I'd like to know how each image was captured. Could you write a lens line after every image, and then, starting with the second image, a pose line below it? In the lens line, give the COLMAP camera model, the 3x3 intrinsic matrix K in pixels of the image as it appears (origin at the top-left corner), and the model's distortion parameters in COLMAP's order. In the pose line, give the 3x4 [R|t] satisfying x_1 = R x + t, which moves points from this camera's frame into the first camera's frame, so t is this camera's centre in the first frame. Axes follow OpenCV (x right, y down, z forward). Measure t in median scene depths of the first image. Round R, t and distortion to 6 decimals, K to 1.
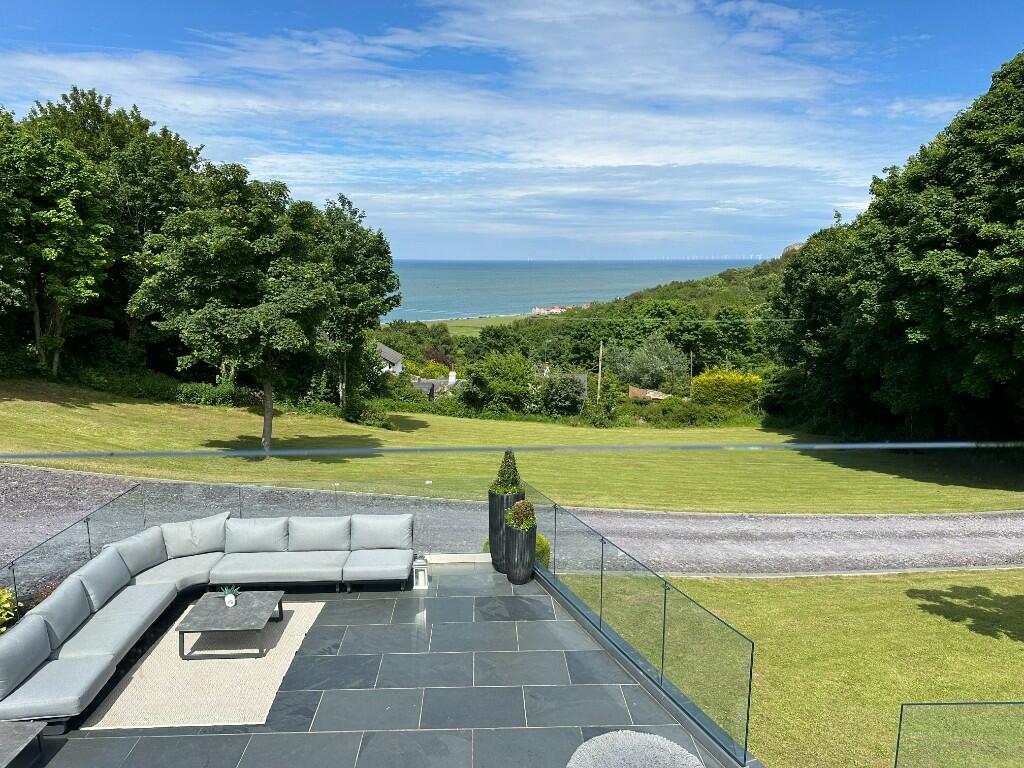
lens RADIAL K [[729.8, 0, 512.0], [0, 729.8, 384.0], [0, 0, 1]] dist [0.048156, -0.057181]
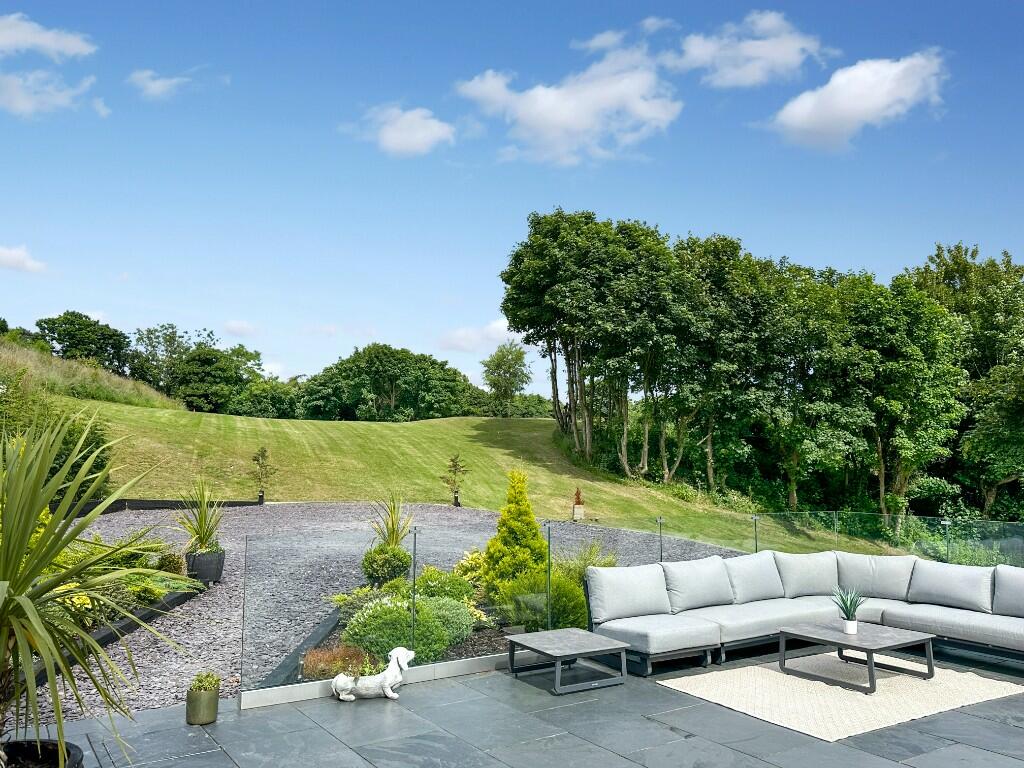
lens RADIAL K [[823.8, 0, 512.0], [0, 823.8, 384.0], [0, 0, 1]] dist [0.014072, -0.000556]
pose [[0.511081, -0.080434, -0.855761, 0.043888], [-0.149033, 0.972239, -0.180388, 0.078878], [0.846514, 0.219730, 0.484905, 0.078839]]
